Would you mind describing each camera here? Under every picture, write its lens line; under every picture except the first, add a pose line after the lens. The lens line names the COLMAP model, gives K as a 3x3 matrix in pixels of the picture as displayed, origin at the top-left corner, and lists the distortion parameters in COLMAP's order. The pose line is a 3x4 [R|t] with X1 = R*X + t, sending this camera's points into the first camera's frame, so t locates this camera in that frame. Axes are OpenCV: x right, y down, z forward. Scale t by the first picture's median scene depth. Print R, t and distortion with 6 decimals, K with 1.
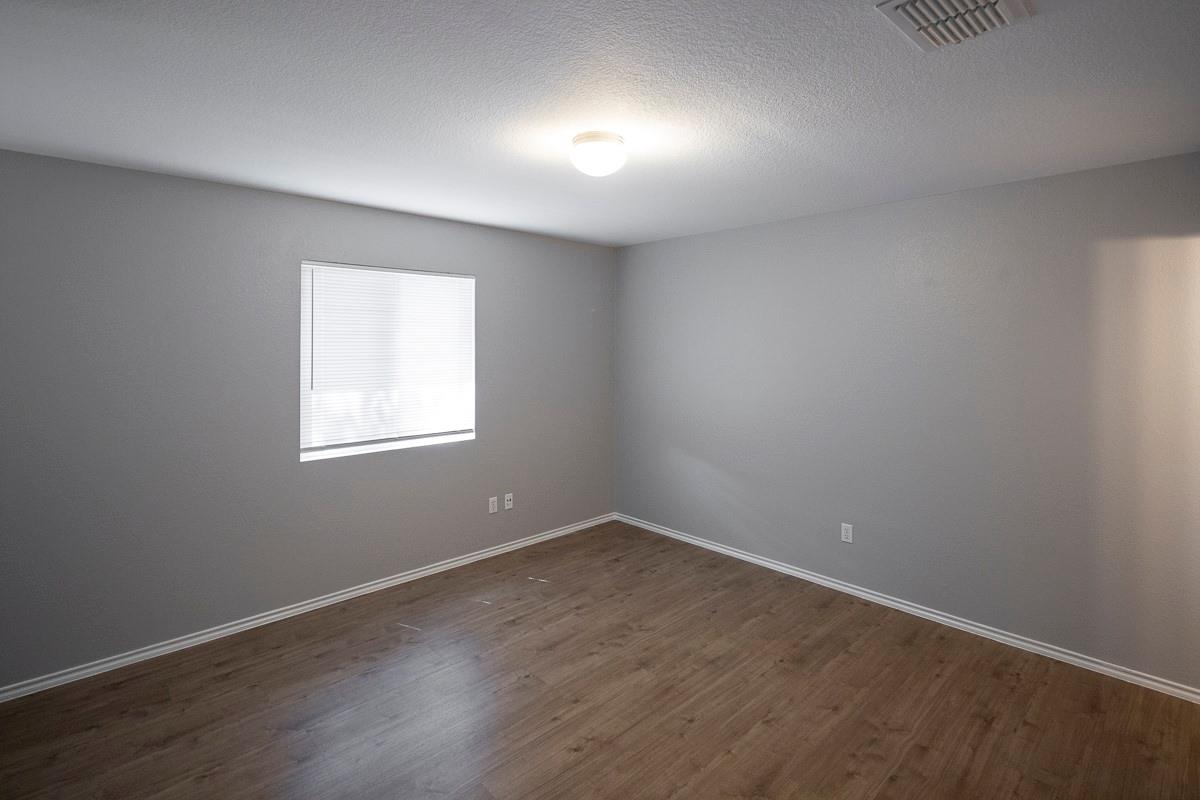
lens RADIAL K [[567.1, 0, 596.2], [0, 567.1, 412.8], [0, 0, 1]] dist [0.000143, -0.000317]
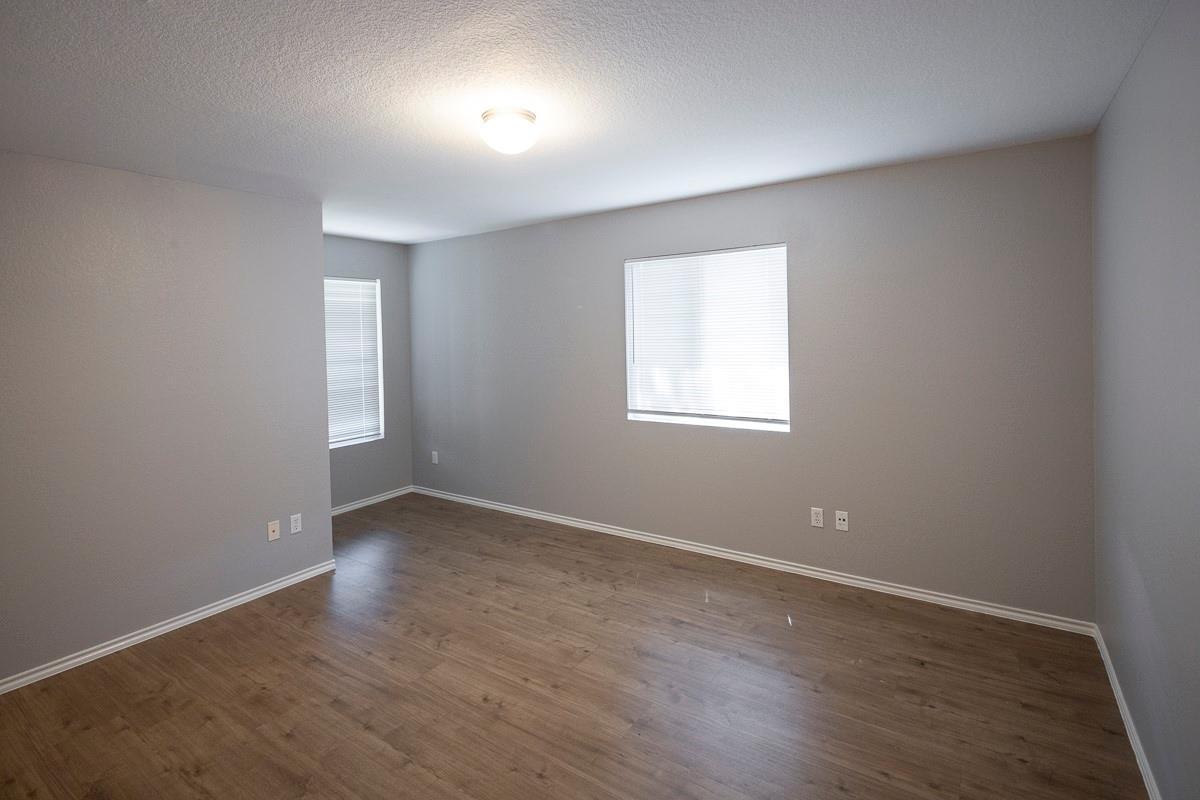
lens RADIAL K [[567.1, 0, 596.2], [0, 567.1, 412.8], [0, 0, 1]] dist [0.000143, -0.000317]
pose [[0.224693, 0.132476, -0.965382, 0.685476], [-0.098588, 0.988722, 0.112733, -0.064605], [0.969430, 0.069844, 0.235219, 0.630653]]
